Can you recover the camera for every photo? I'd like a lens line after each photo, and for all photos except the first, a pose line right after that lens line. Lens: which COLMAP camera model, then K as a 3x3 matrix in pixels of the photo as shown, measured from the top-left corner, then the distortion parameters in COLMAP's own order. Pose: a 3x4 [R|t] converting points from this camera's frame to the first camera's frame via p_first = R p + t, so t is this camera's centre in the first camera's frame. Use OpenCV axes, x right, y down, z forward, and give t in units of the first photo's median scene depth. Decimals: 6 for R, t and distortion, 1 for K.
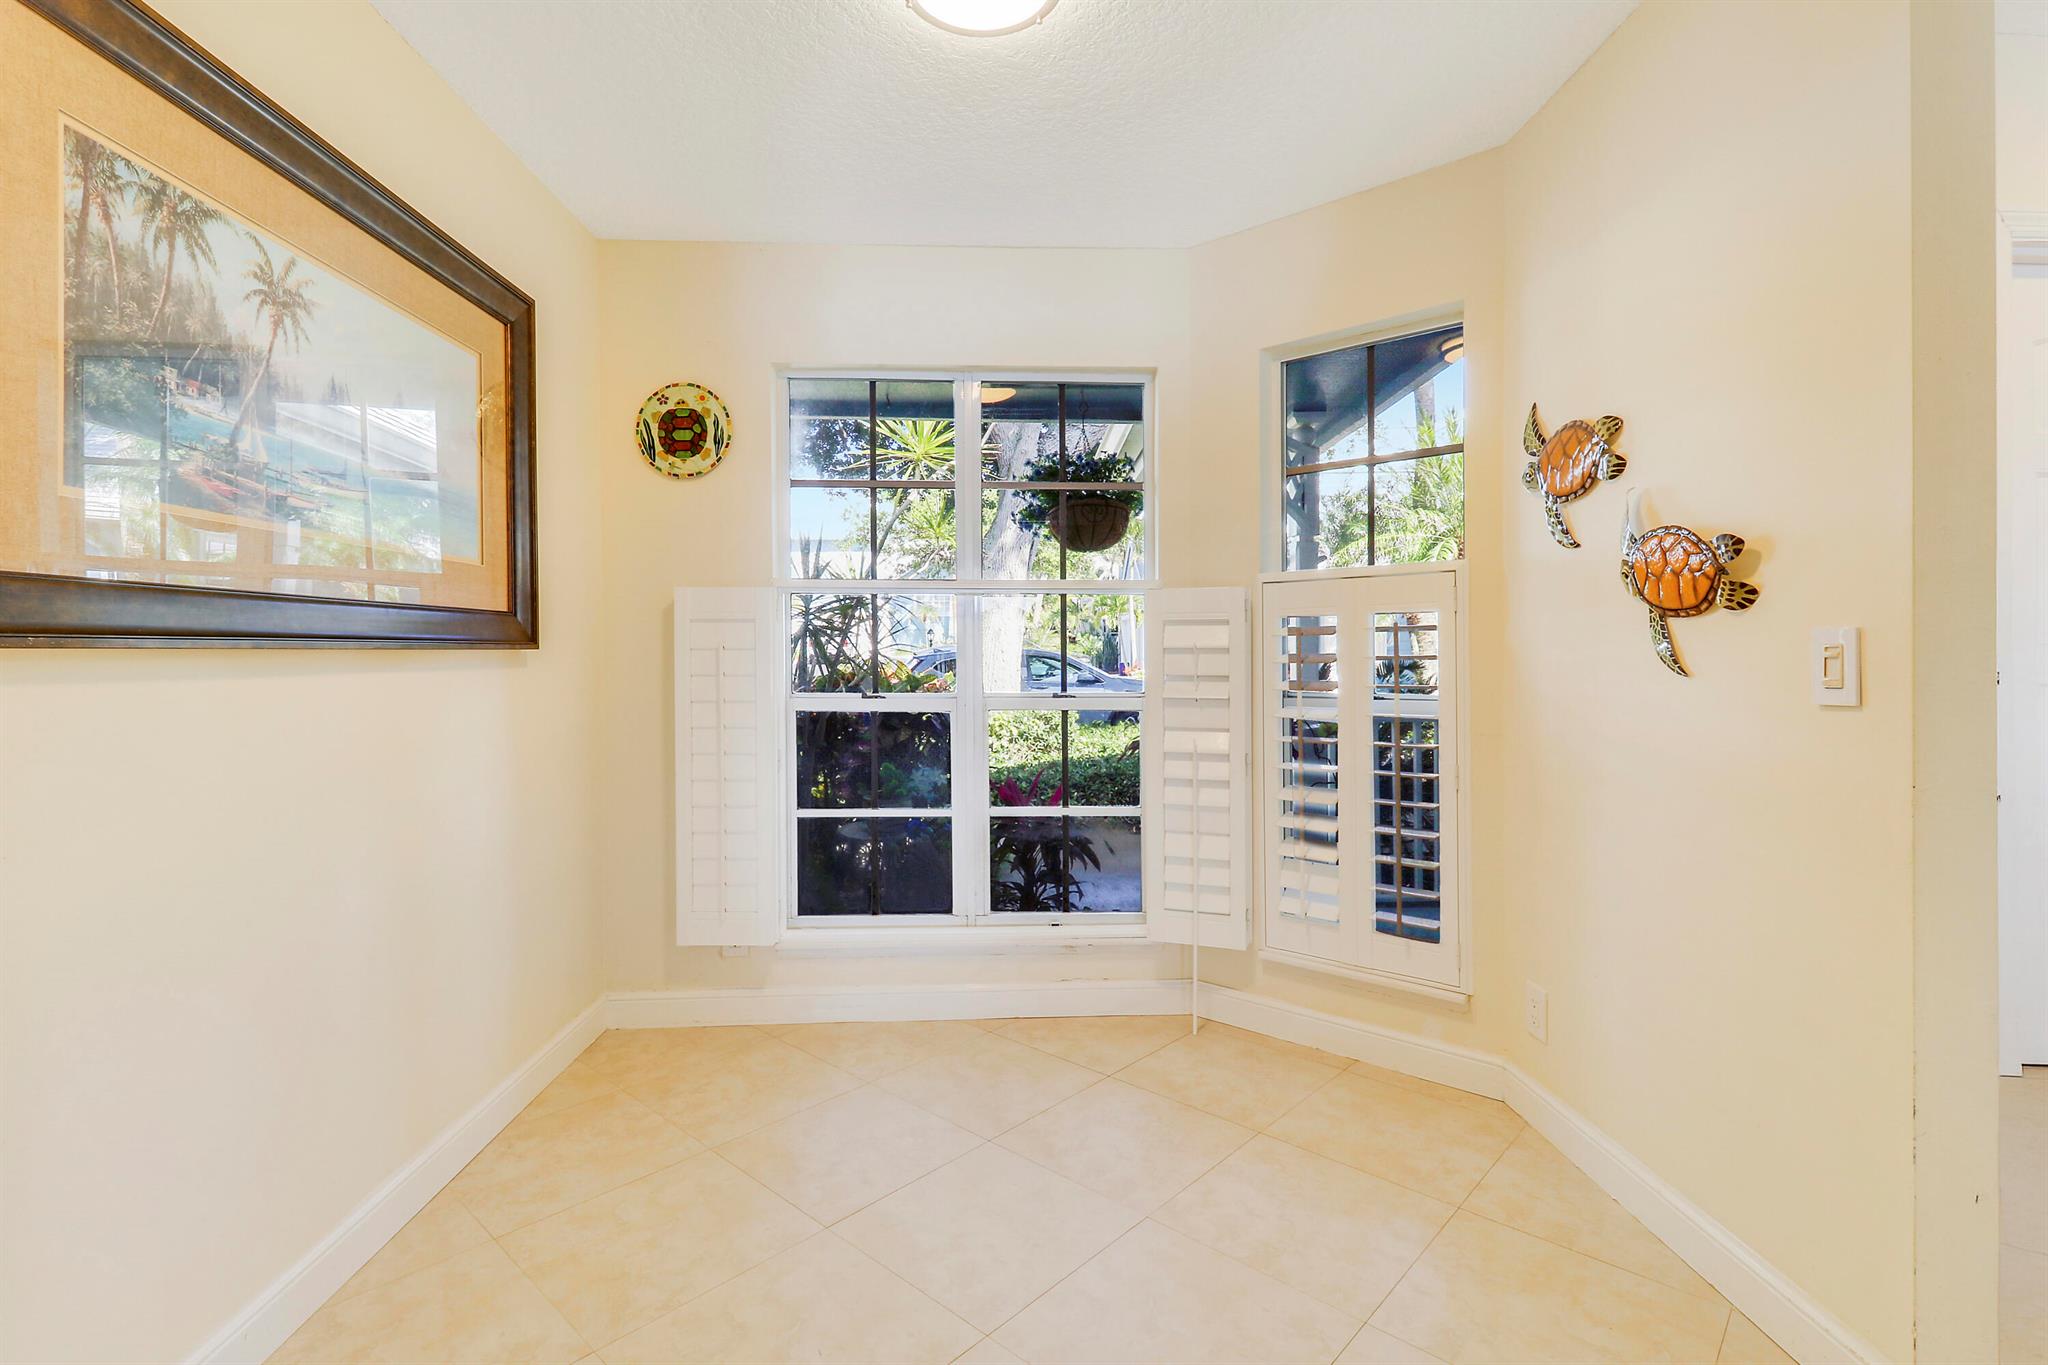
lens RADIAL K [[950.2, 0, 1111.1], [0, 950.2, 669.3], [0, 0, 1]] dist [0.011155, -0.008352]
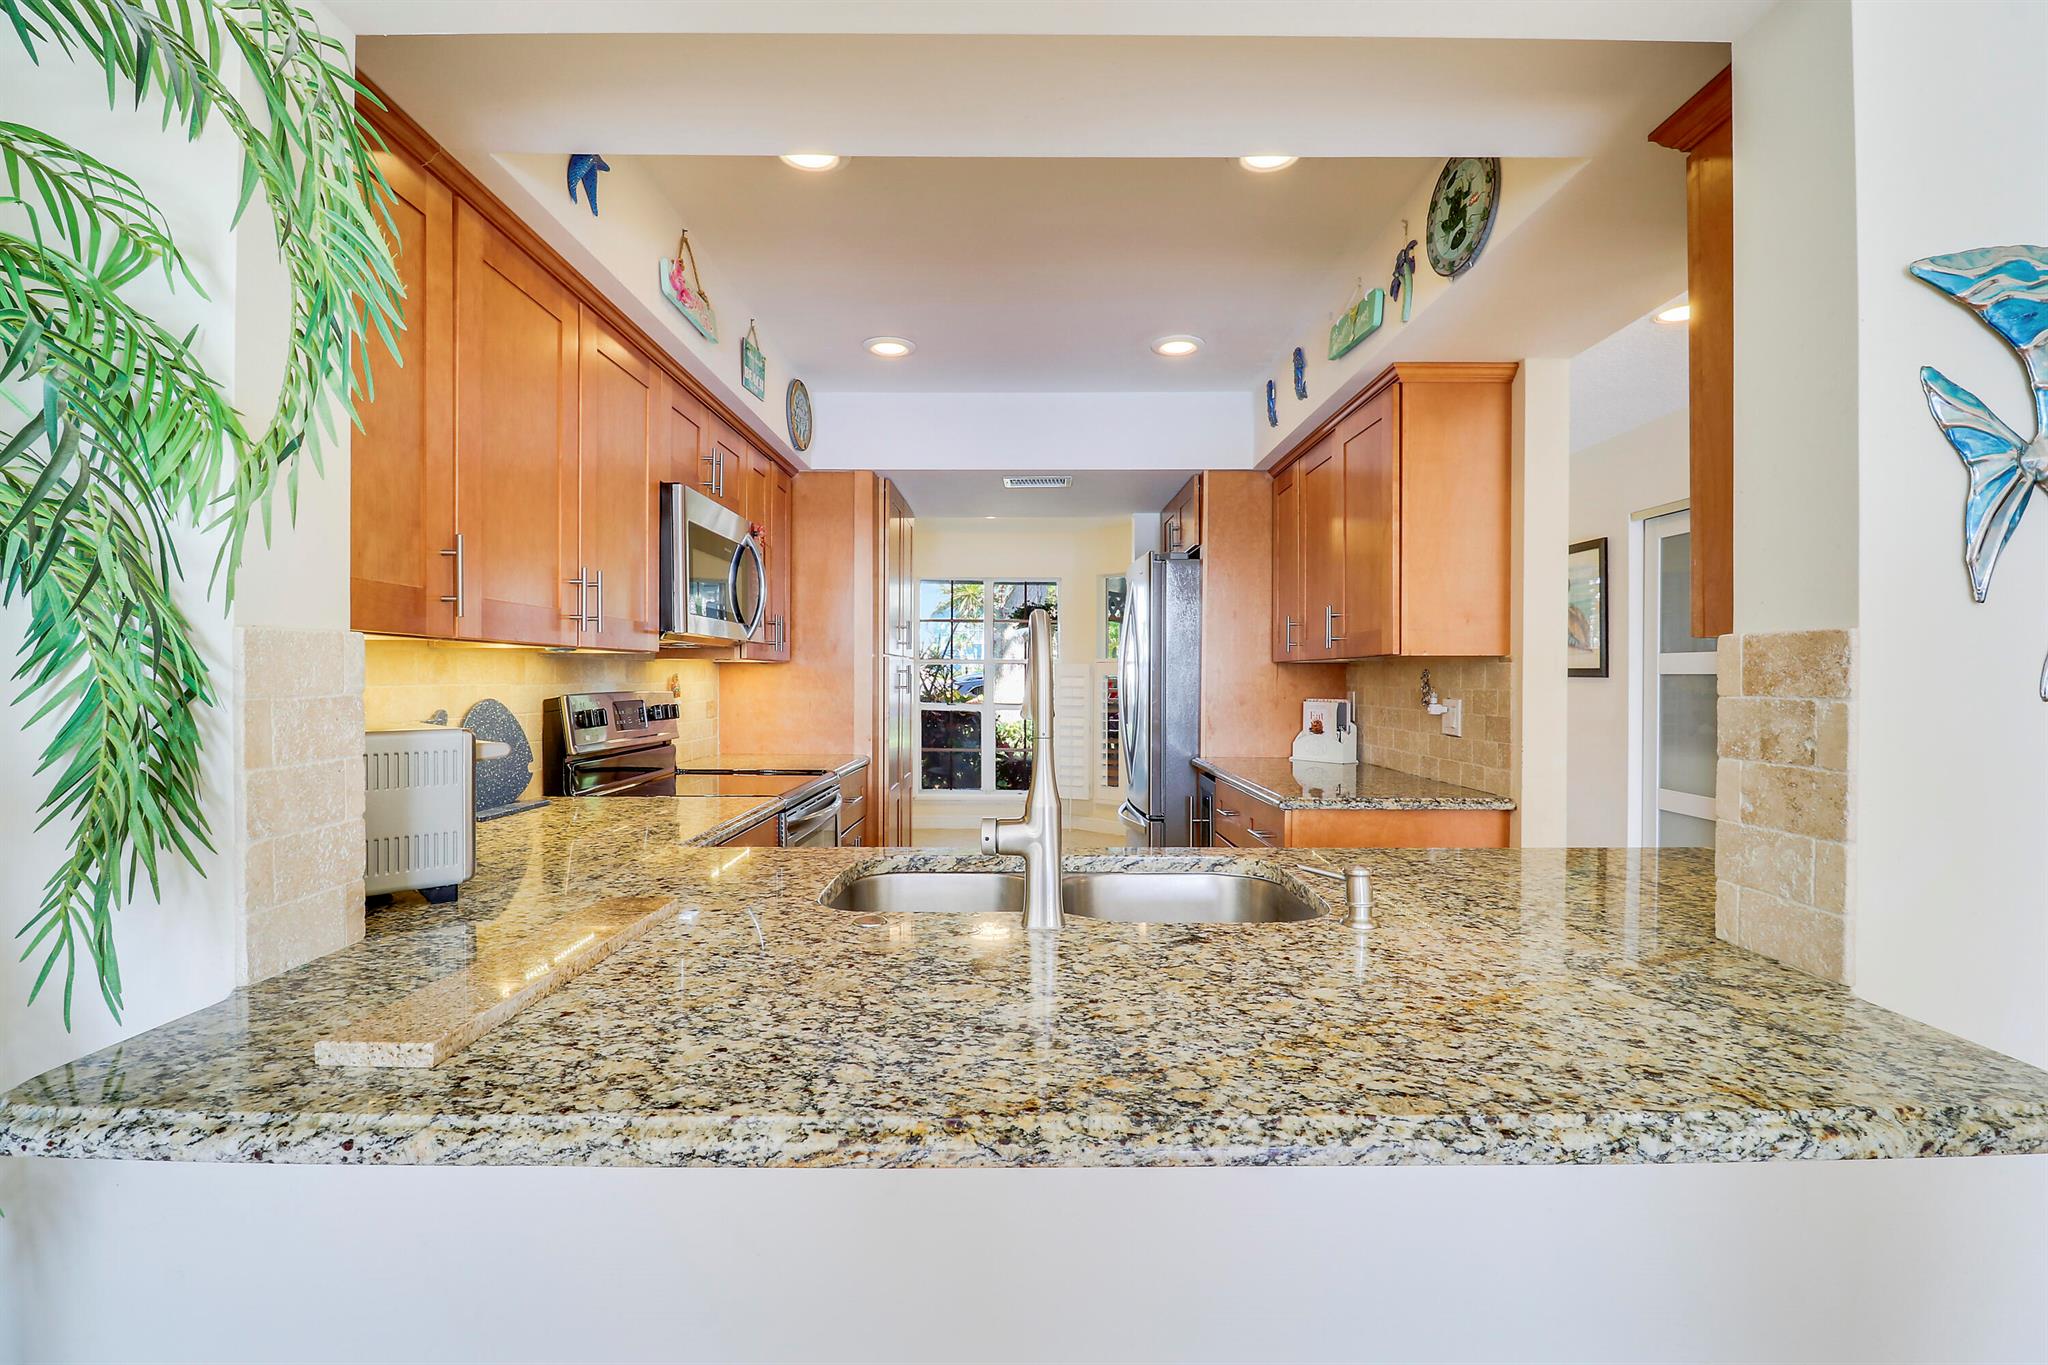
lens RADIAL K [[950.2, 0, 1013.8], [0, 950.2, 681.2], [0, 0, 1]] dist [0.011155, -0.008352]
pose [[0.990741, 0.005257, -0.135663, 0.267157], [-0.006968, 0.999902, -0.012137, -0.003174], [0.135586, 0.012969, 0.990681, -1.525813]]
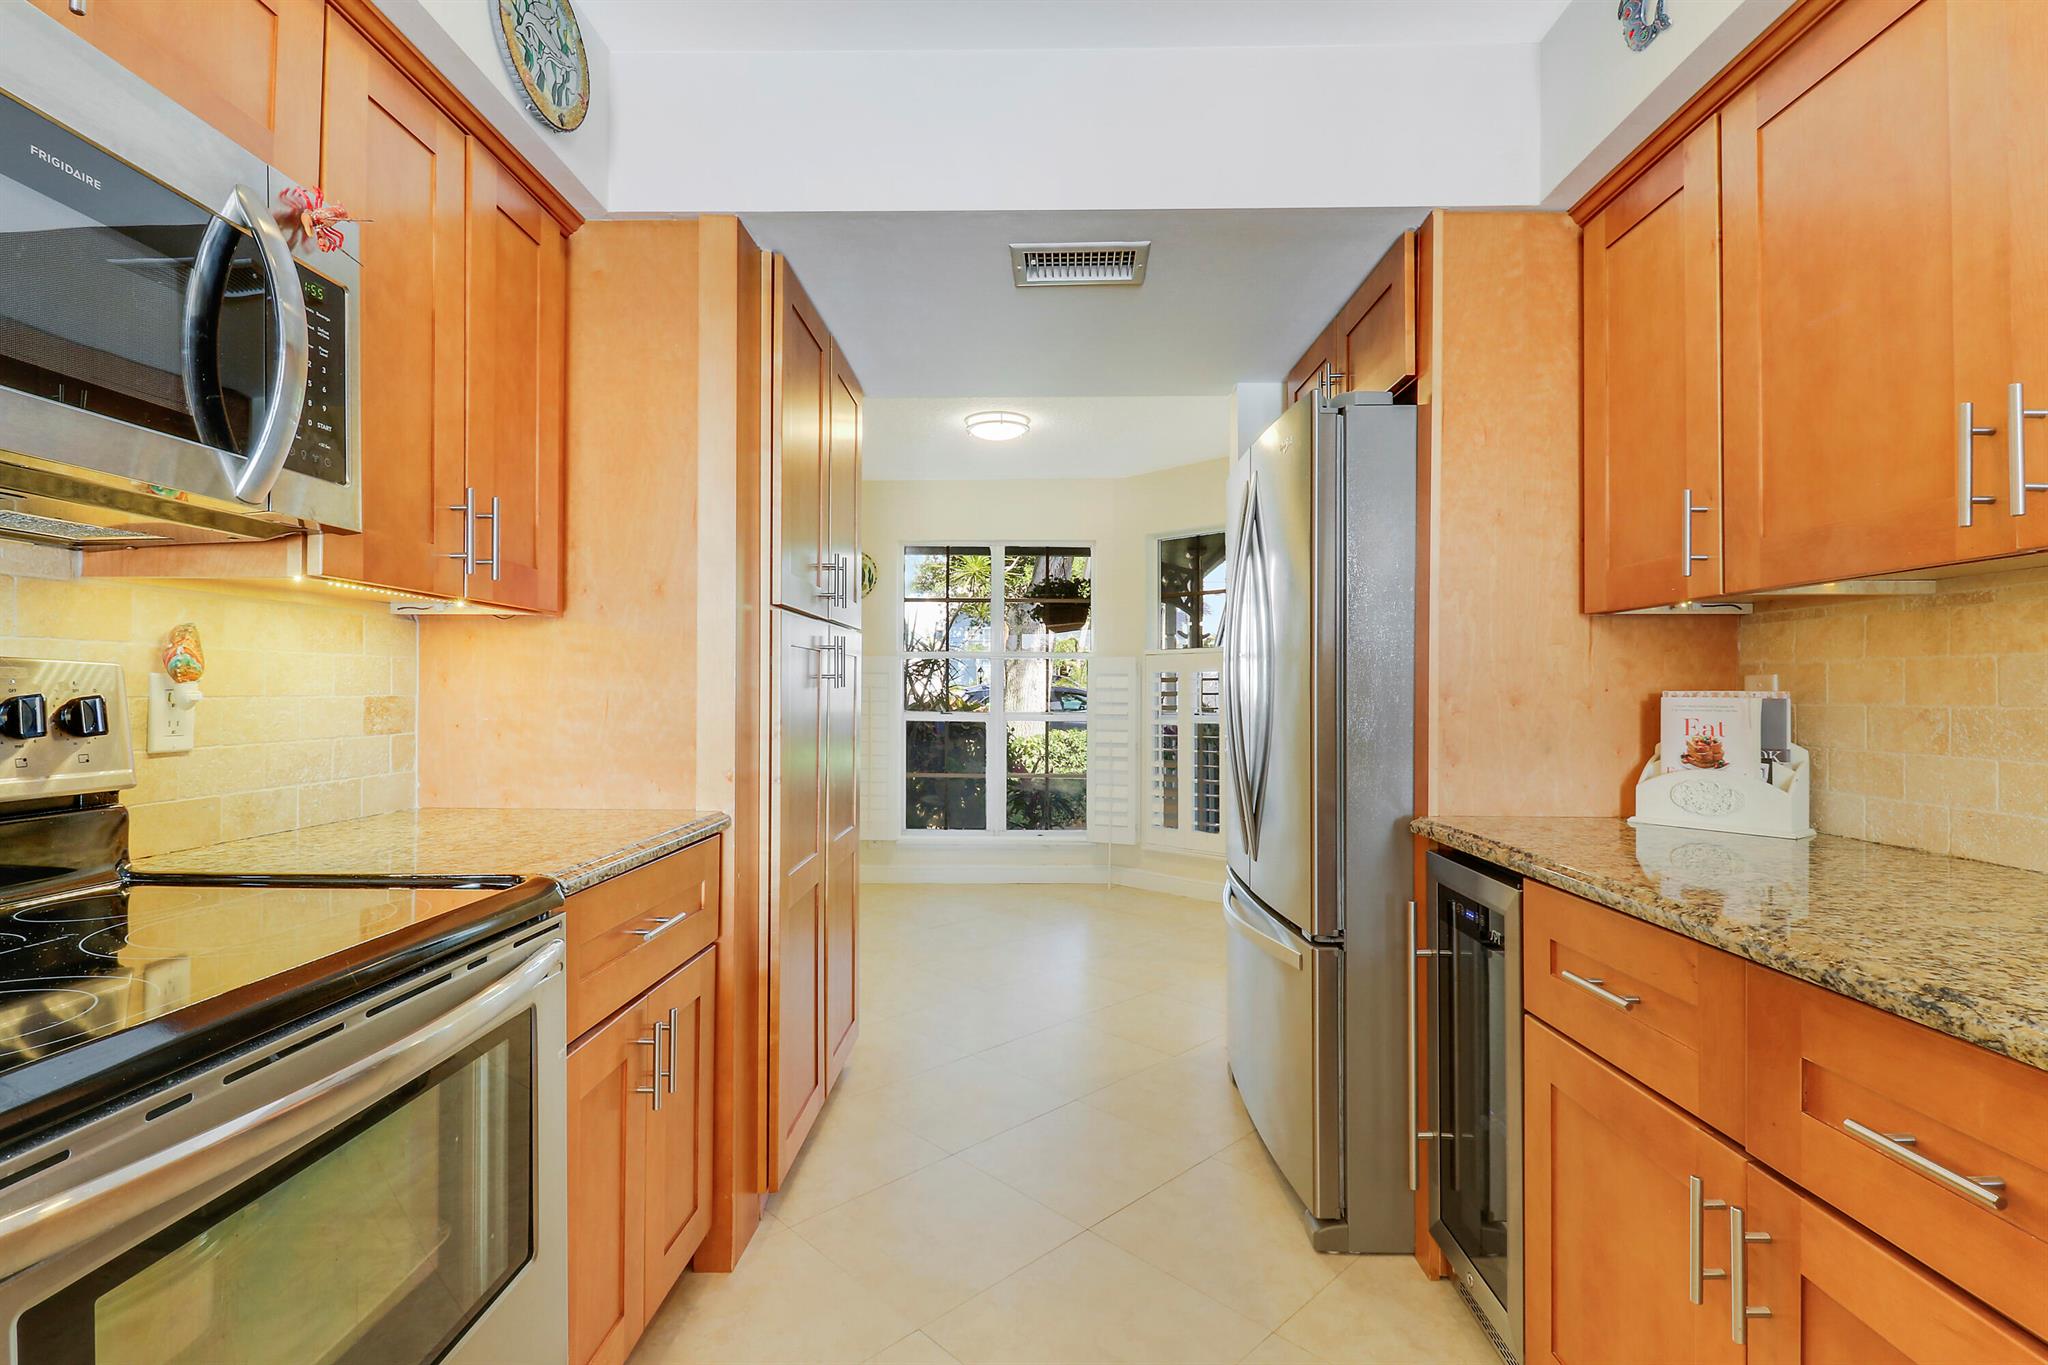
lens RADIAL K [[950.2, 0, 1025.1], [0, 950.2, 687.9], [0, 0, 1]] dist [0.011155, -0.008352]
pose [[0.989997, 0.003358, -0.141052, 0.173777], [-0.006048, 0.999808, -0.018649, 0.013308], [0.140962, 0.019315, 0.989827, -0.854133]]
